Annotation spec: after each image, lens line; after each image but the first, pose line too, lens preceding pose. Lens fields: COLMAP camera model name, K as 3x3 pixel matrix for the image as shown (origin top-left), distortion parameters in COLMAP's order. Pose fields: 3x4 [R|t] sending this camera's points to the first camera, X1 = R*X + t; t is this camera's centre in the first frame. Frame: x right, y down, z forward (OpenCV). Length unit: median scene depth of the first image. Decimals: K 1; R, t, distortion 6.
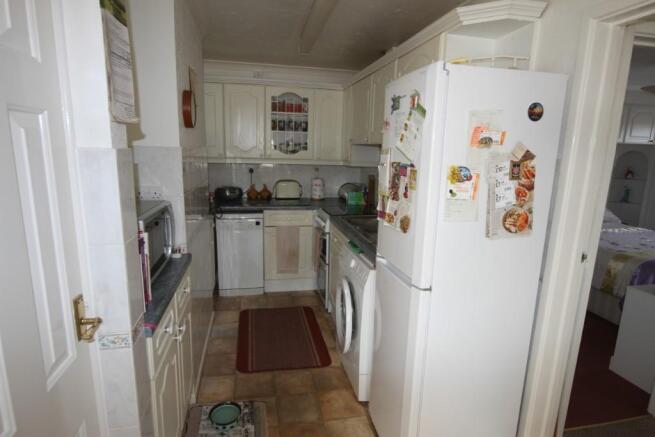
lens RADIAL K [[367.8, 0, 328.9], [0, 367.8, 219.2], [0, 0, 1]] dist [-0.004639, -0.001087]
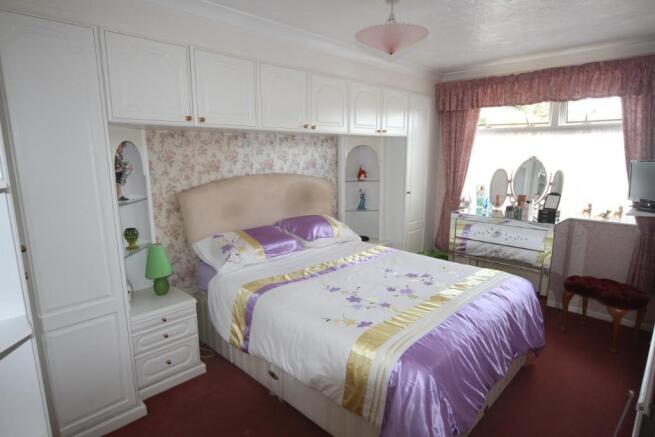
lens RADIAL K [[367.8, 0, 328.0], [0, 367.8, 219.4], [0, 0, 1]] dist [-0.004639, -0.001087]
pose [[0.832126, -0.130588, 0.538992, 0.334423], [0.134364, 0.990398, 0.032517, -0.066147], [-0.538063, 0.045363, 0.841683, 0.393713]]
